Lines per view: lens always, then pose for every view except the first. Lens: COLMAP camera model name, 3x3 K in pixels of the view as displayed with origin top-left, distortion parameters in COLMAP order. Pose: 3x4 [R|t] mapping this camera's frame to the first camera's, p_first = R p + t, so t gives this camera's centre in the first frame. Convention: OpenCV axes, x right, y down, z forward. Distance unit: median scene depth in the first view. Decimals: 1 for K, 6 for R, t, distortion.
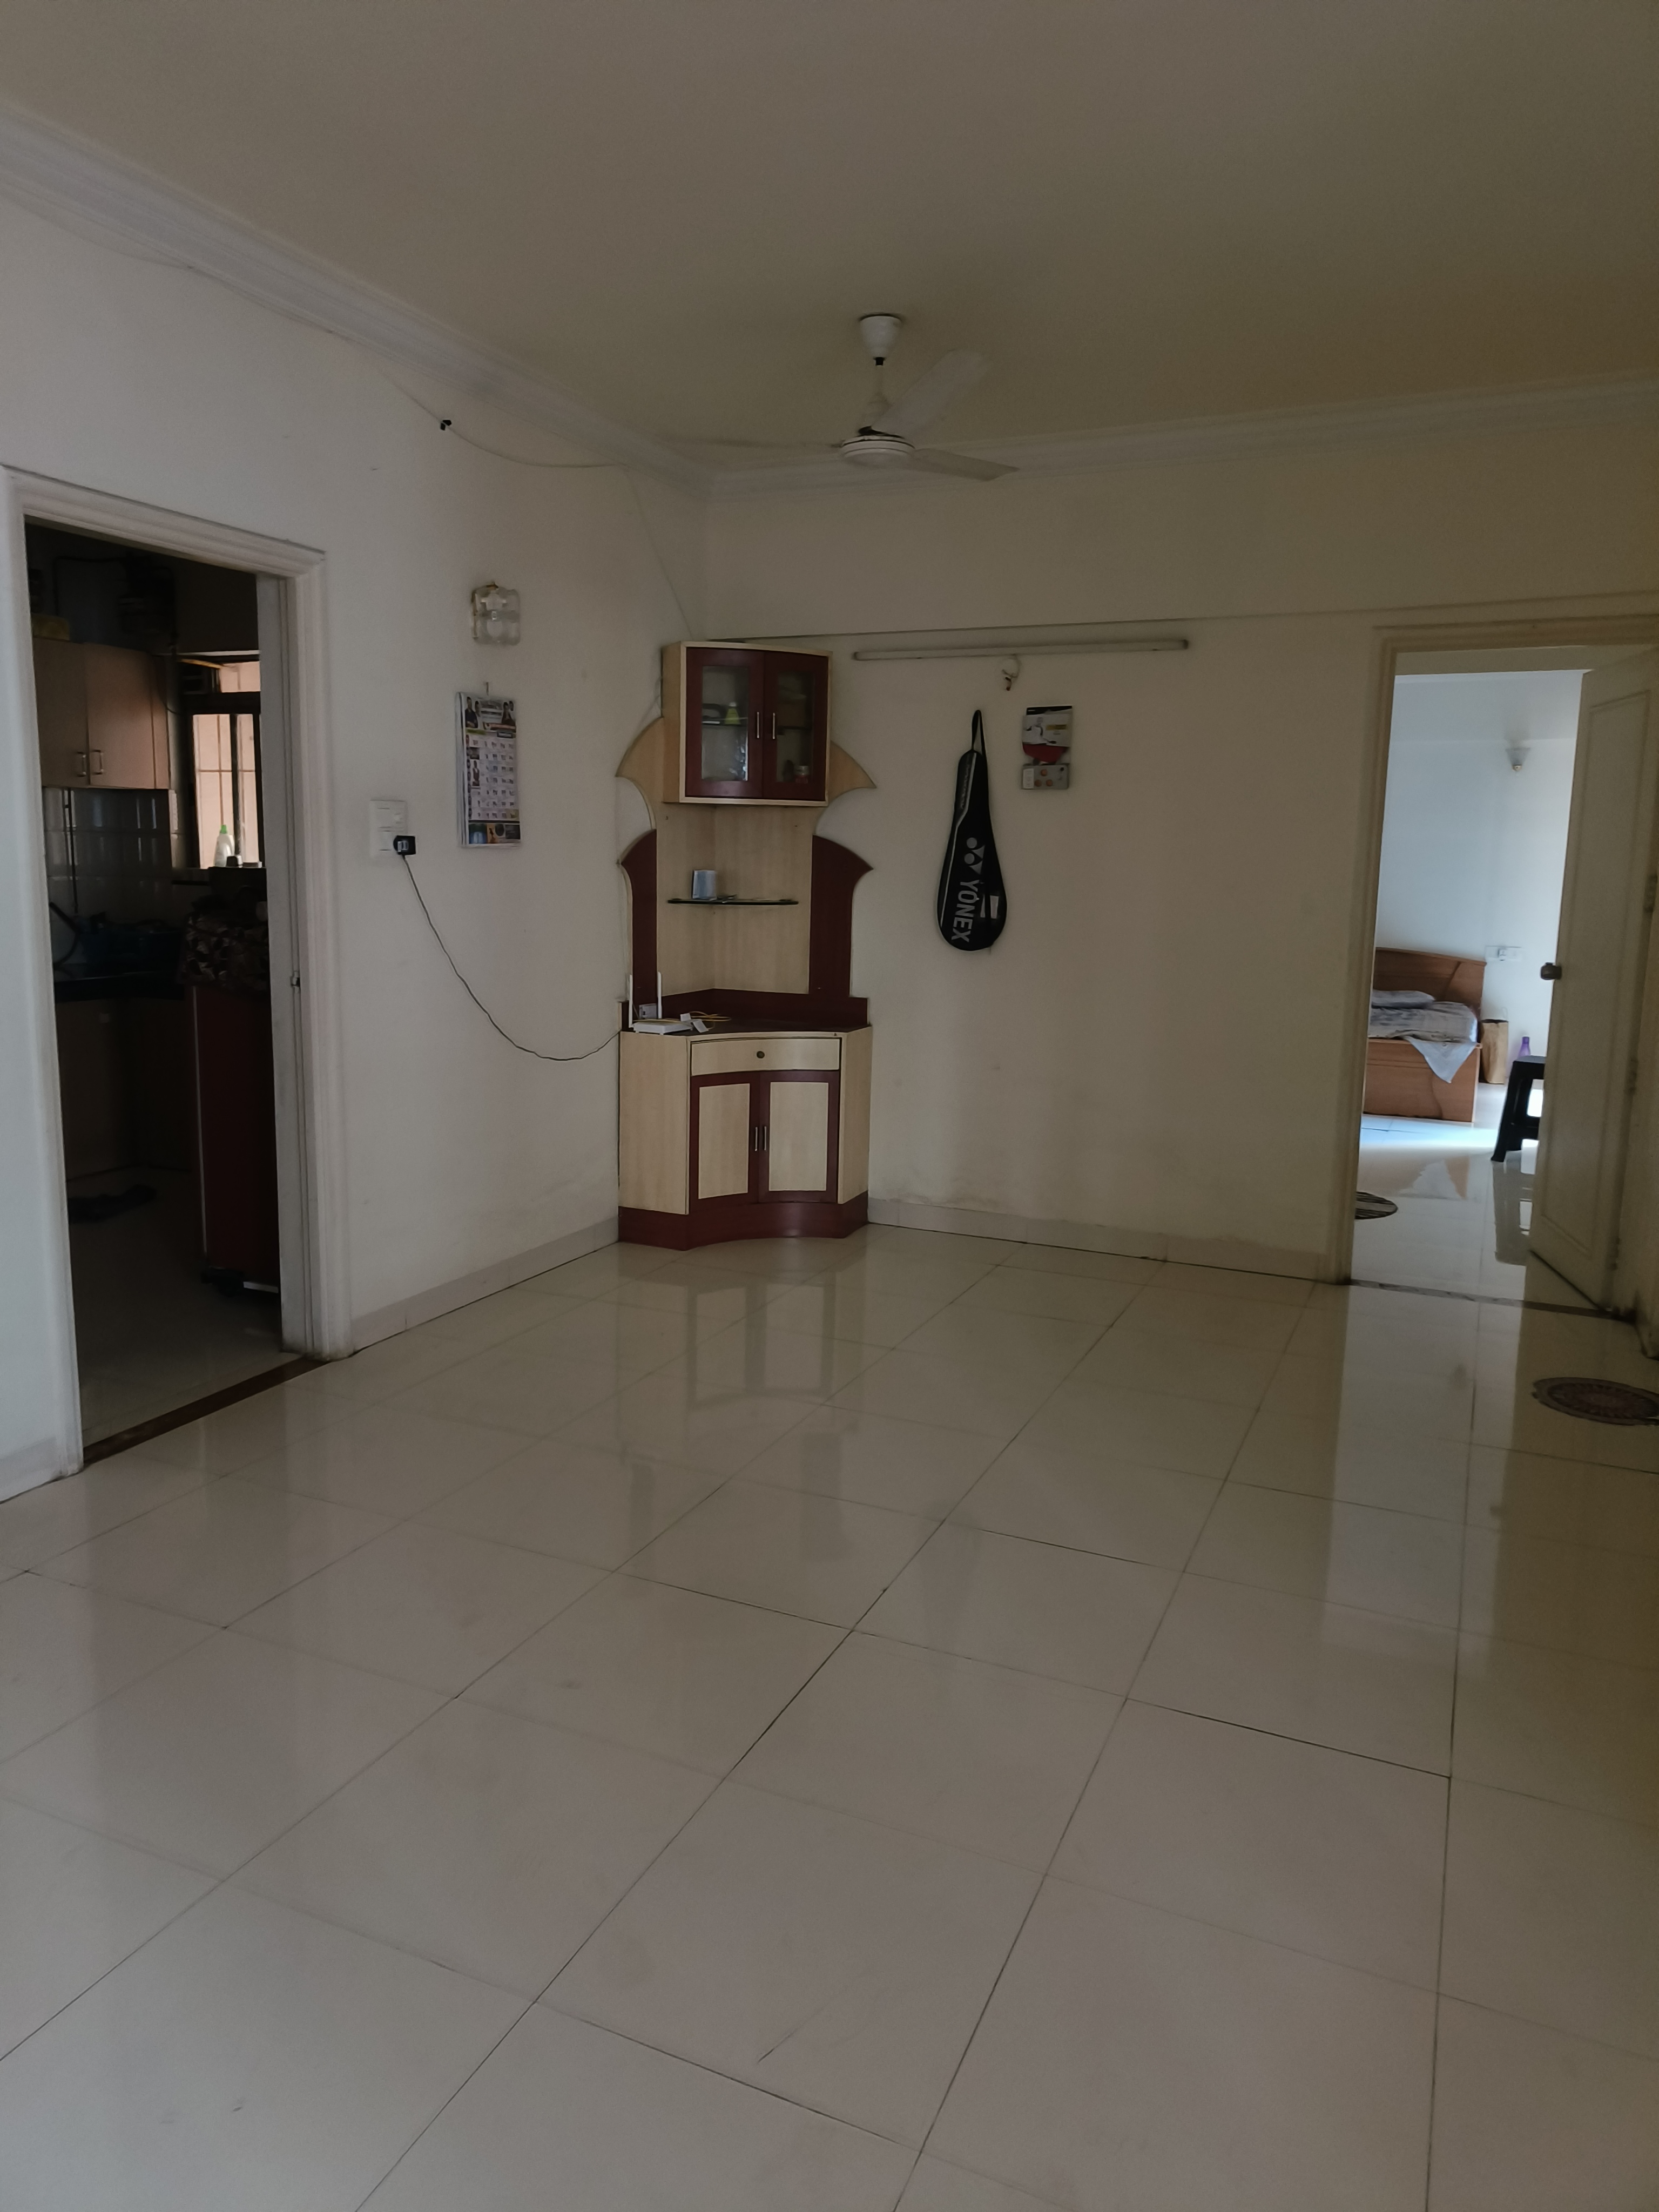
lens RADIAL K [[1527.2, 0, 820.3], [0, 1527.2, 1111.5], [0, 0, 1]] dist [-0.022509, -0.003473]
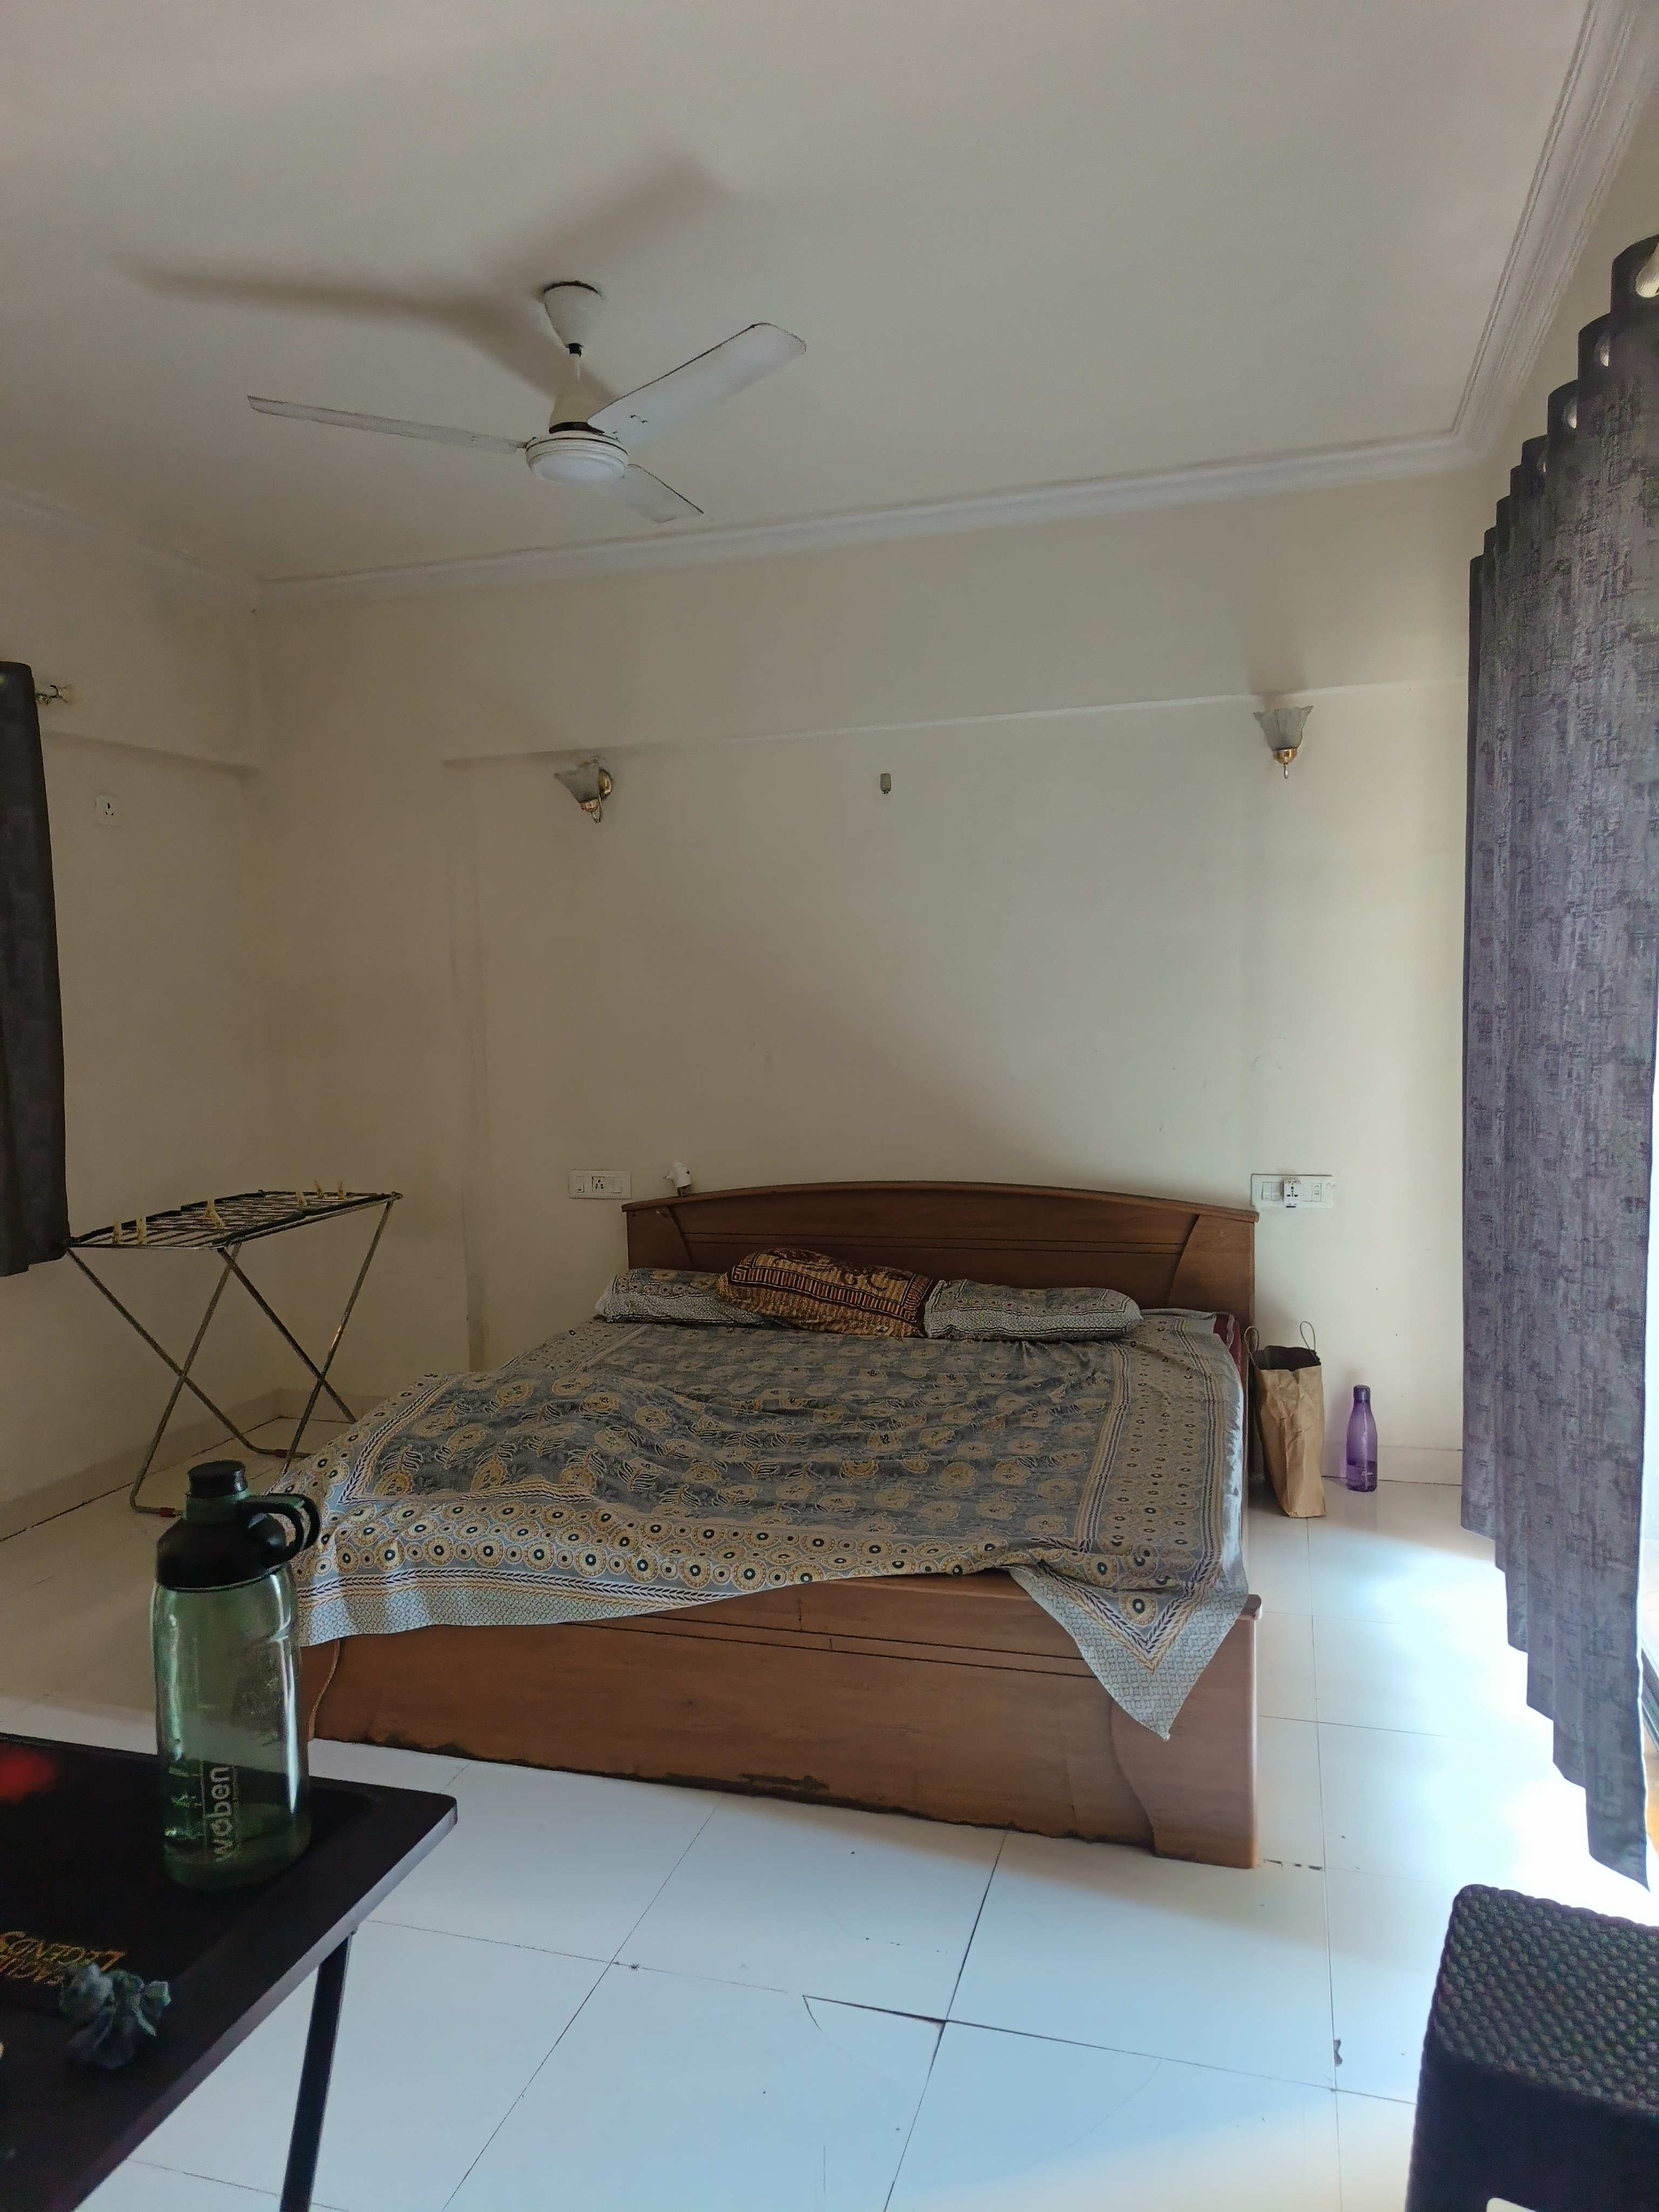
lens RADIAL K [[1527.2, 0, 828.3], [0, 1527.2, 1103.4], [0, 0, 1]] dist [-0.022509, -0.003473]
pose [[0.989646, -0.055823, 0.132229, 0.268474], [0.066949, 0.994443, -0.081242, -0.103452], [-0.126959, 0.089253, 0.987884, 0.598649]]
